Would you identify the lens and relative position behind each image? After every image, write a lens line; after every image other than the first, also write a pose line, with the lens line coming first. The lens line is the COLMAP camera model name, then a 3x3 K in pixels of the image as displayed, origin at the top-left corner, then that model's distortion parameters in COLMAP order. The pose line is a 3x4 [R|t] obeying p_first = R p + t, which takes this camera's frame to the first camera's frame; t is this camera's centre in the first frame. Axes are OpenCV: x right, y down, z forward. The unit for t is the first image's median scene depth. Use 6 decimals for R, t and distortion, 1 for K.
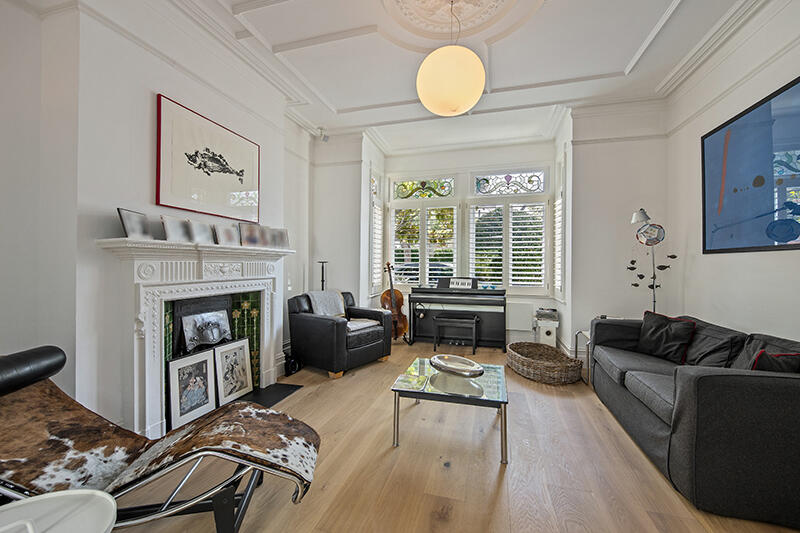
lens RADIAL K [[313.9, 0, 403.0], [0, 313.9, 263.8], [0, 0, 1]] dist [0.000178, -0.000719]
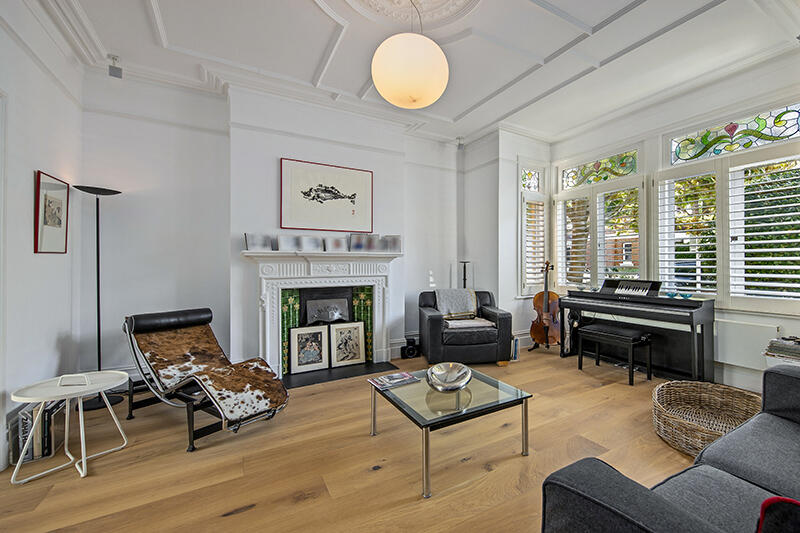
lens RADIAL K [[320.0, 0, 484.0], [0, 320.0, 260.6], [0, 0, 1]] dist [0.001062, 0.000069]
pose [[0.750700, -0.013083, -0.660514, 0.800361], [0.009668, 0.999914, -0.008817, 0.000631], [0.660572, 0.000233, 0.750762, 0.350873]]
